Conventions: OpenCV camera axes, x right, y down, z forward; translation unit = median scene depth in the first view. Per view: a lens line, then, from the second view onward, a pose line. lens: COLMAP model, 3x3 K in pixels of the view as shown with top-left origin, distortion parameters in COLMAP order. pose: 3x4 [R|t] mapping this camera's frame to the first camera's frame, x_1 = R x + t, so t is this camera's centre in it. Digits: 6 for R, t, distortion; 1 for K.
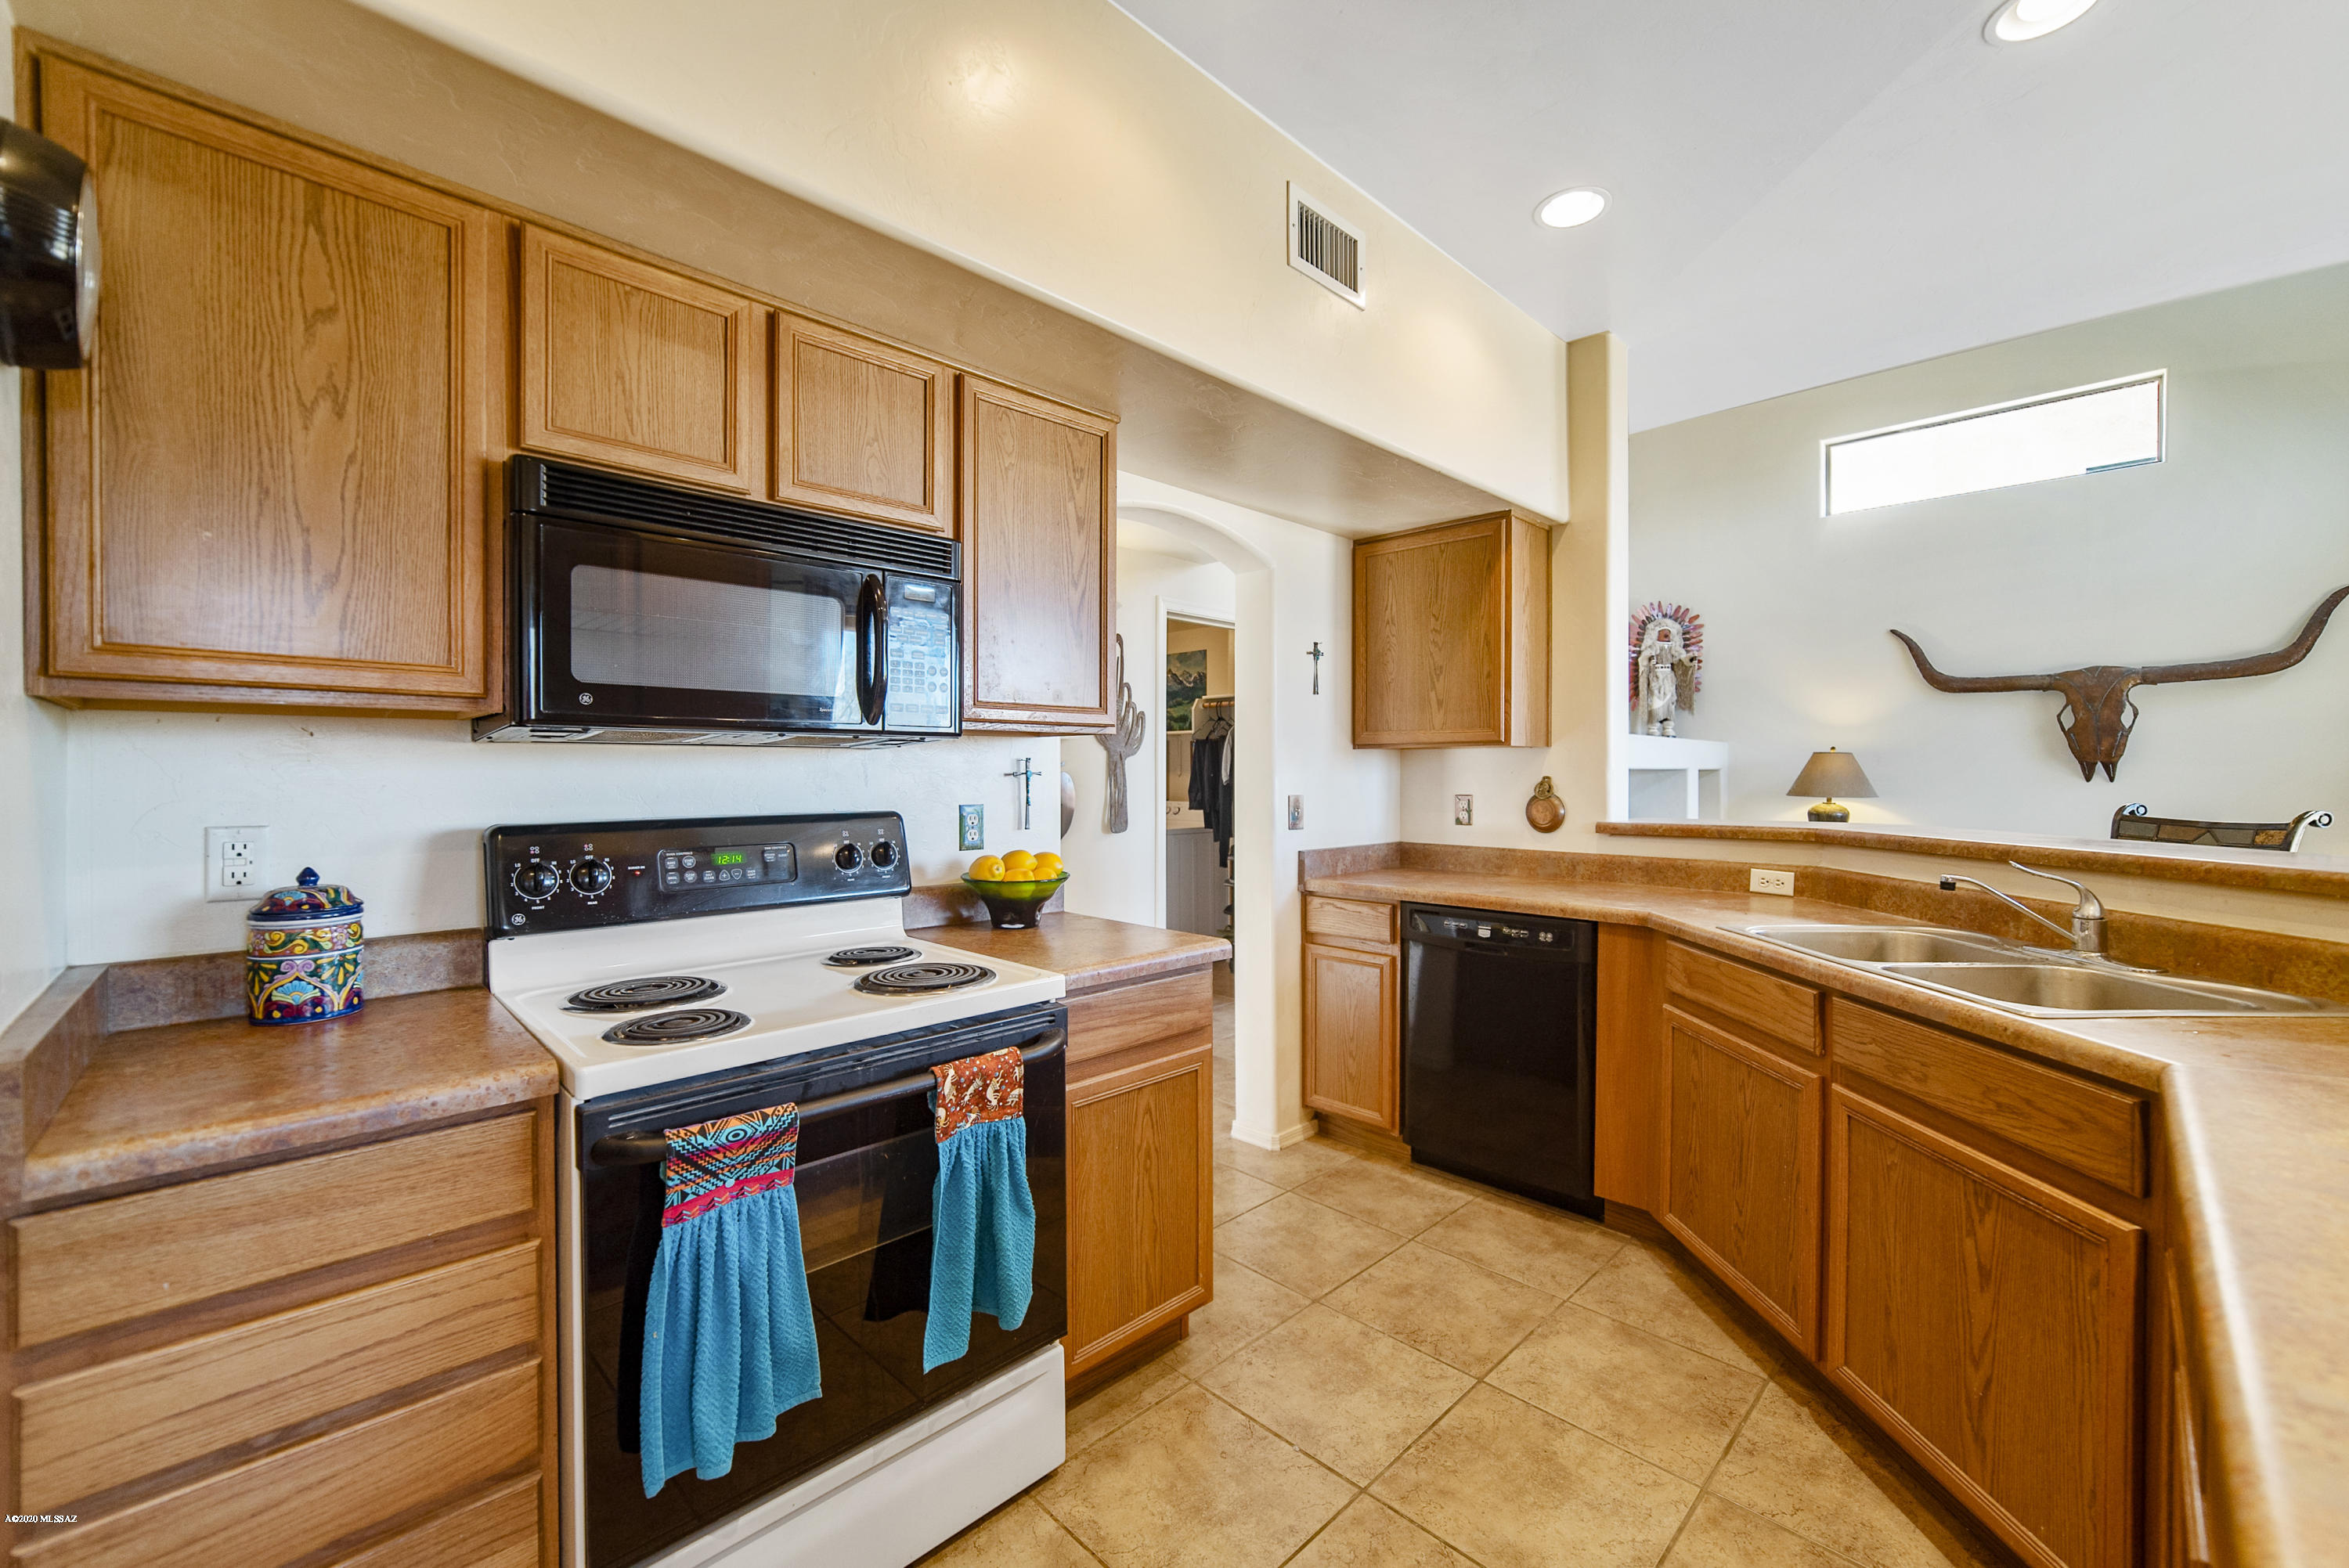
lens RADIAL K [[956.8, 0, 1174.5], [0, 956.8, 784.0], [0, 0, 1]] dist [-0.000356, 0.000154]
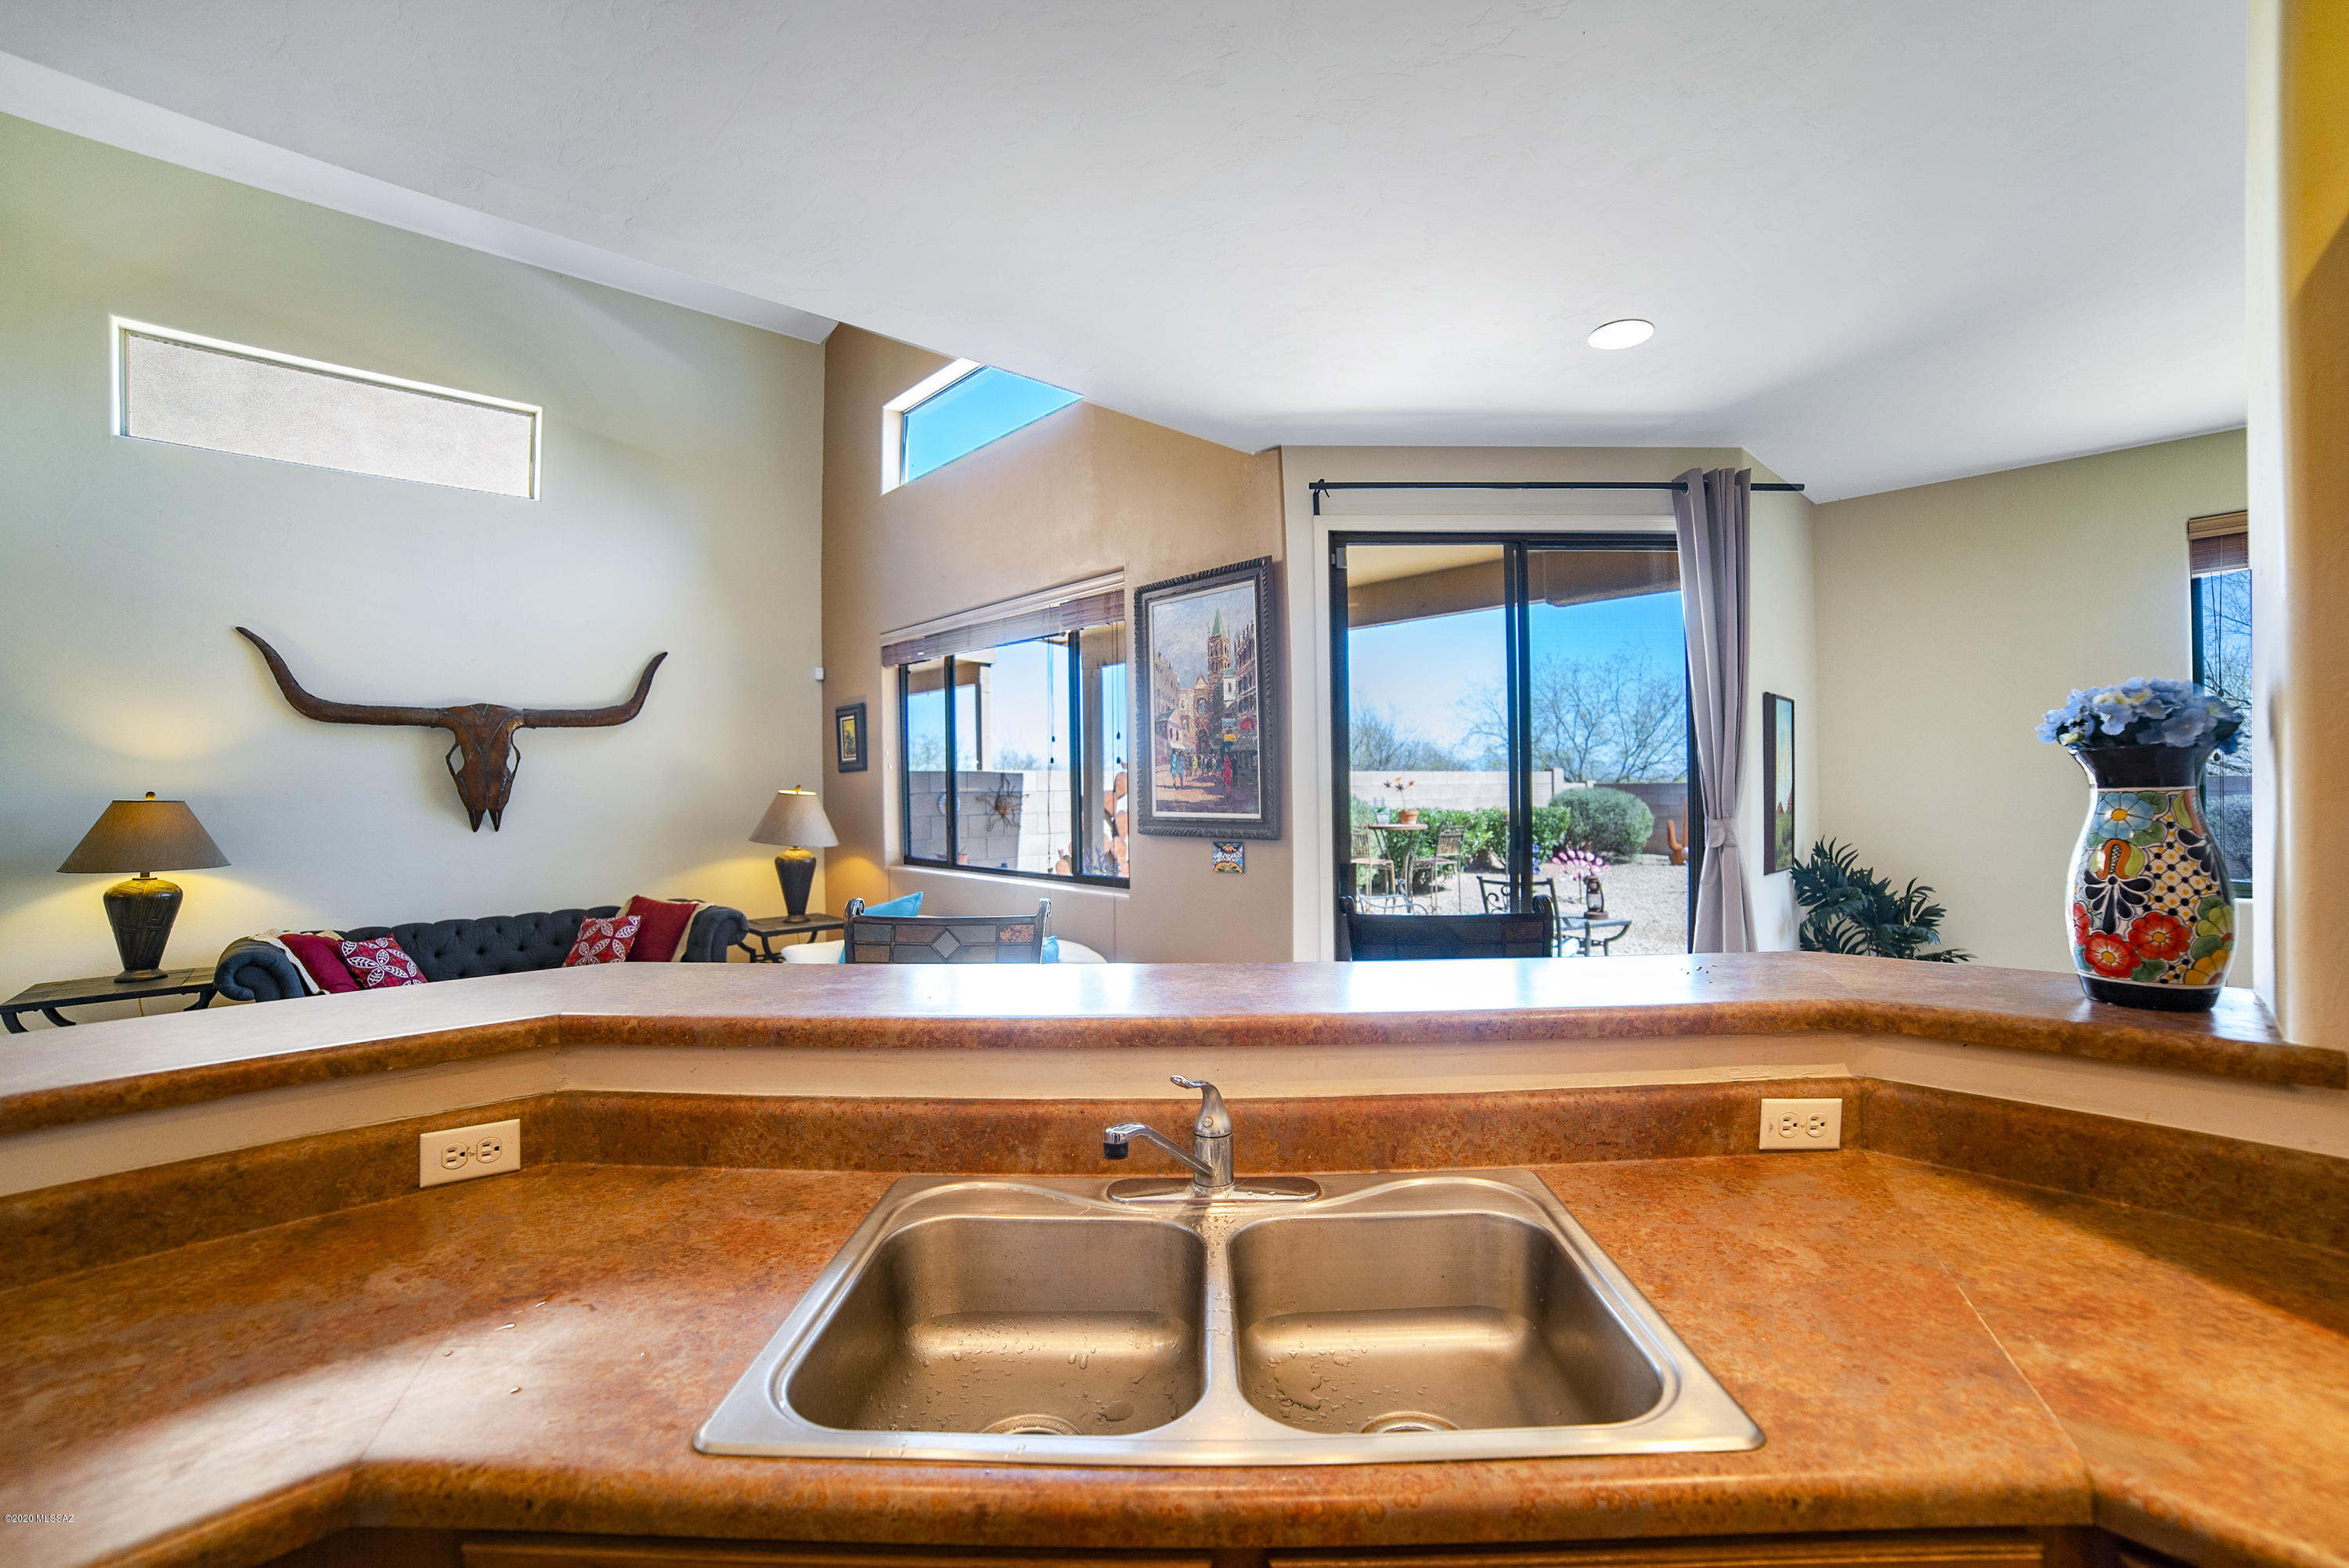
lens RADIAL K [[968.4, 0, 1174.5], [0, 968.4, 784.0], [0, 0, 1]] dist [-0.098964, 0.033441]
pose [[0.017430, -0.000822, 0.999848, 0.100492], [0.024481, 0.999700, 0.000396, -0.031607], [-0.999548, 0.024470, 0.017445, 0.331300]]
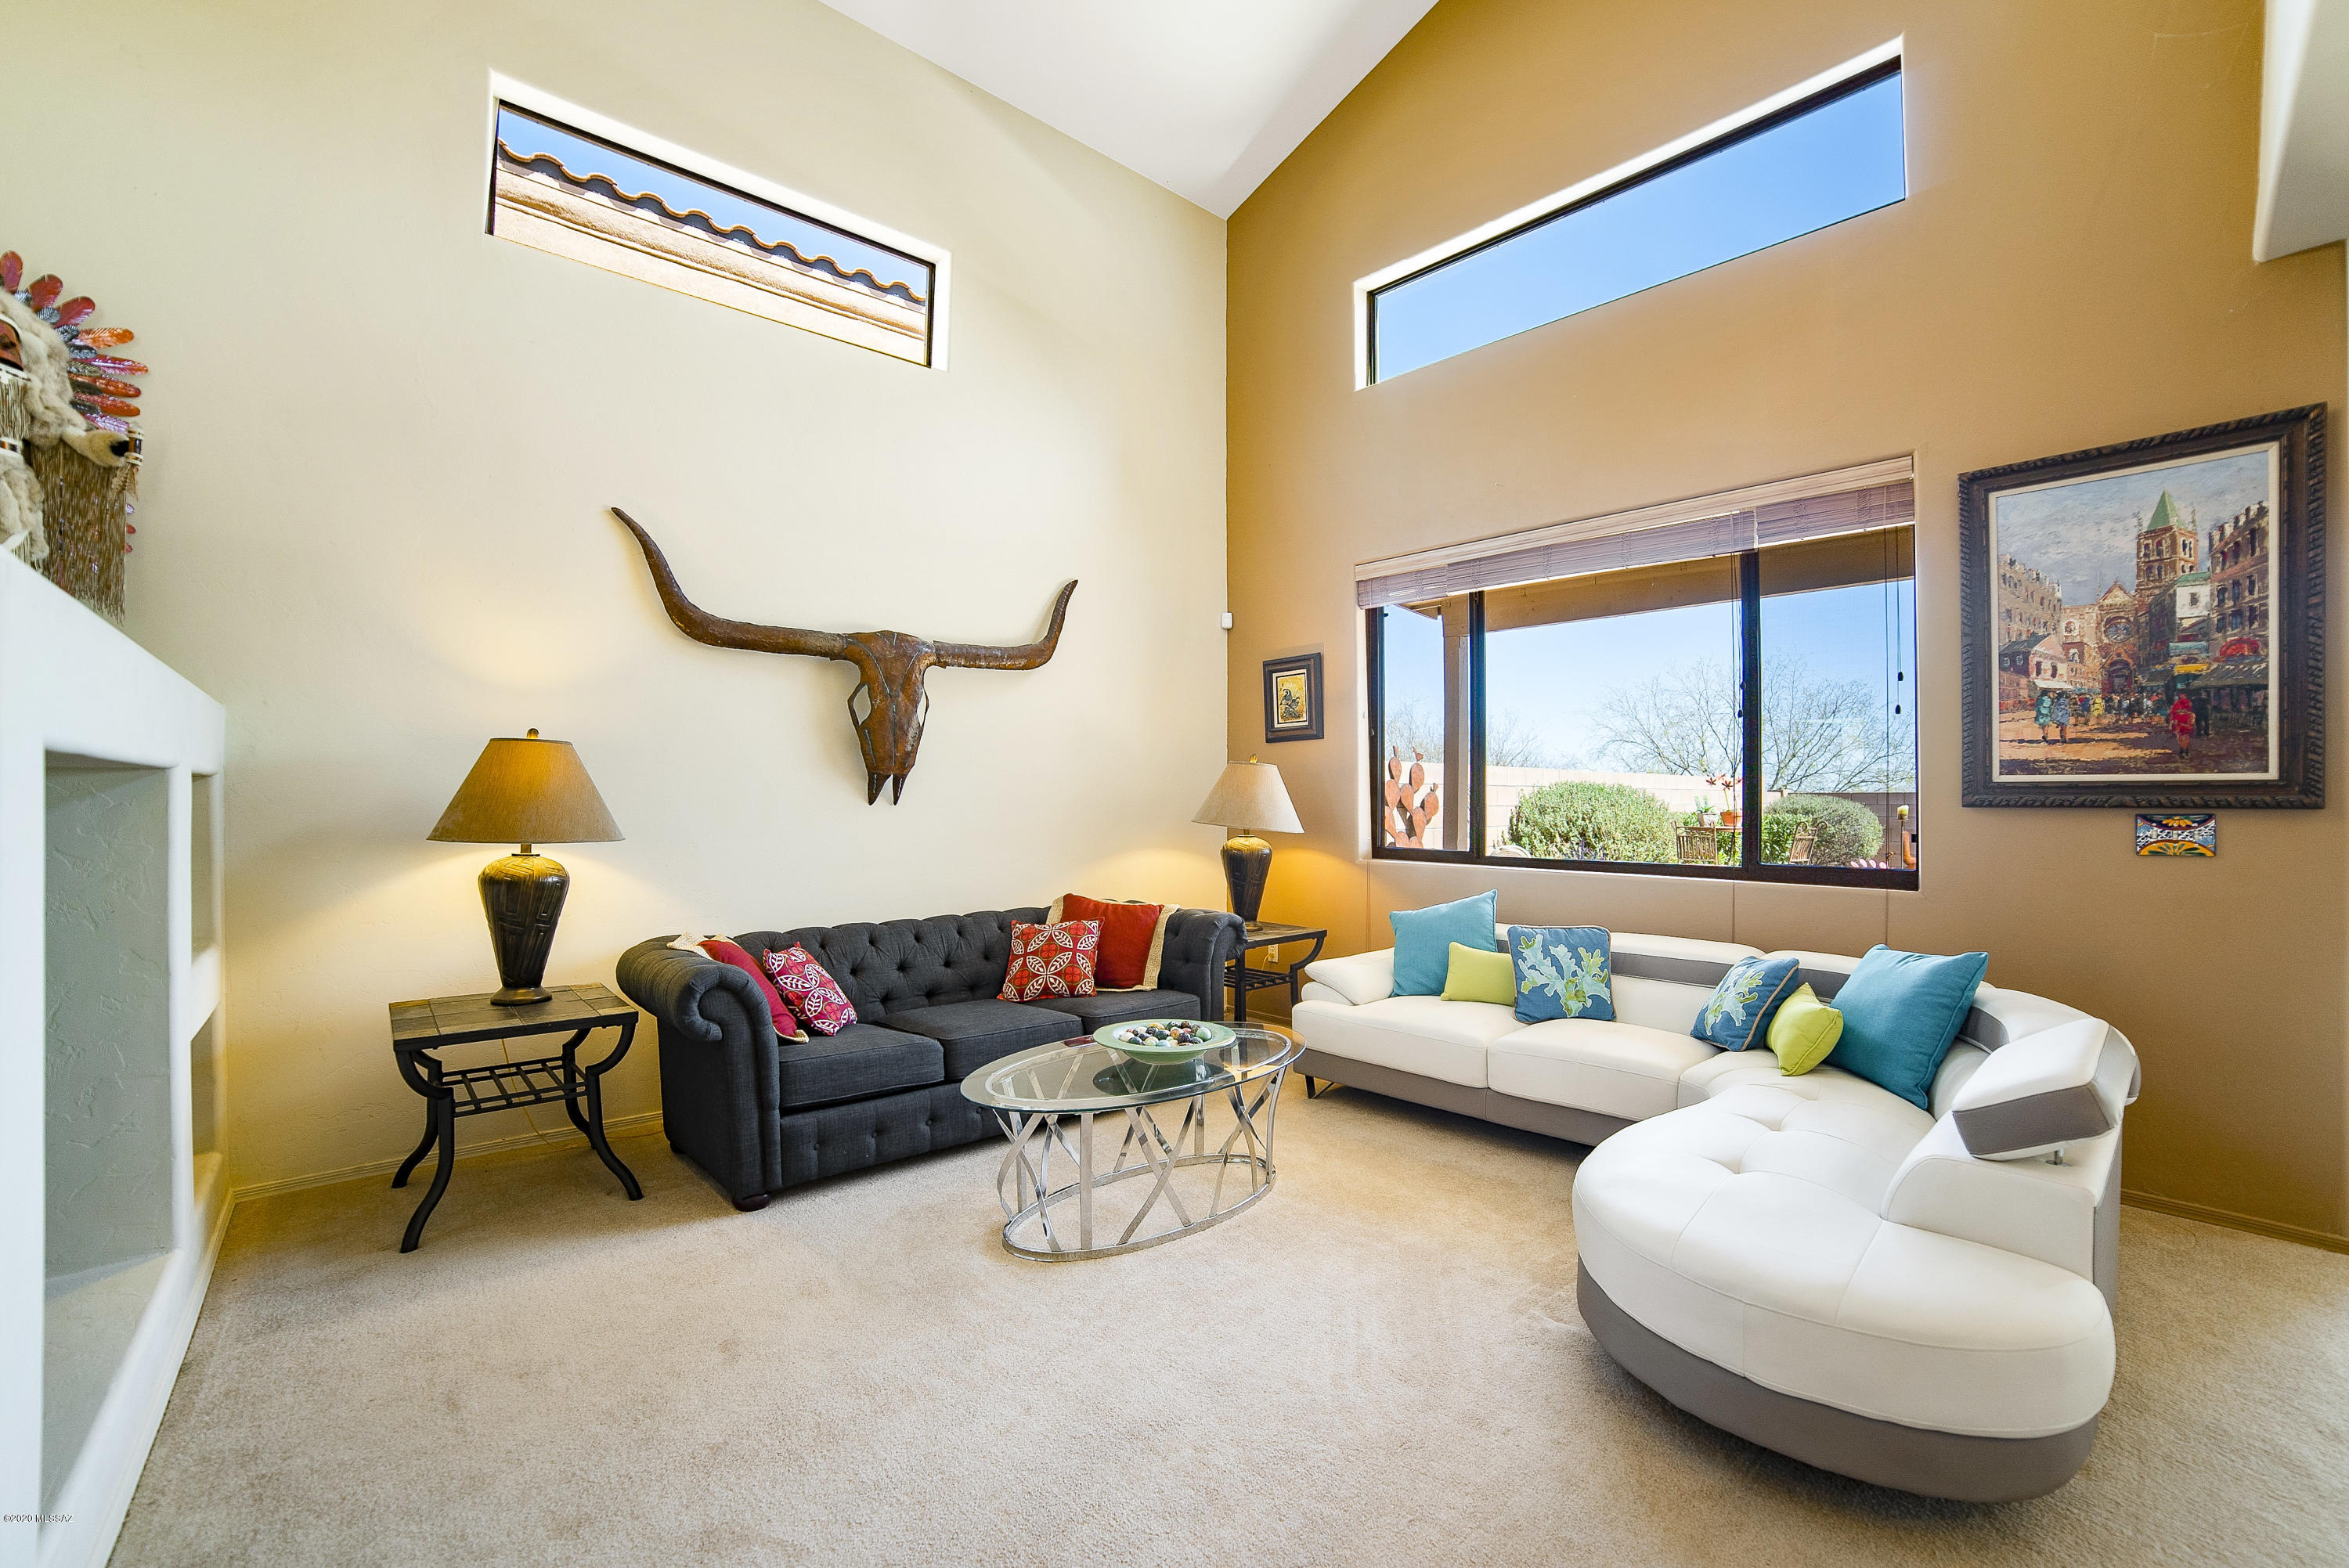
lens RADIAL K [[968.4, 0, 1174.5], [0, 968.4, 784.0], [0, 0, 1]] dist [-0.098964, 0.033441]
pose [[0.028982, 0.015368, 0.999462, 0.300130], [0.009640, 0.999831, -0.015653, -0.003964], [-0.999533, 0.010088, 0.028829, 0.778929]]
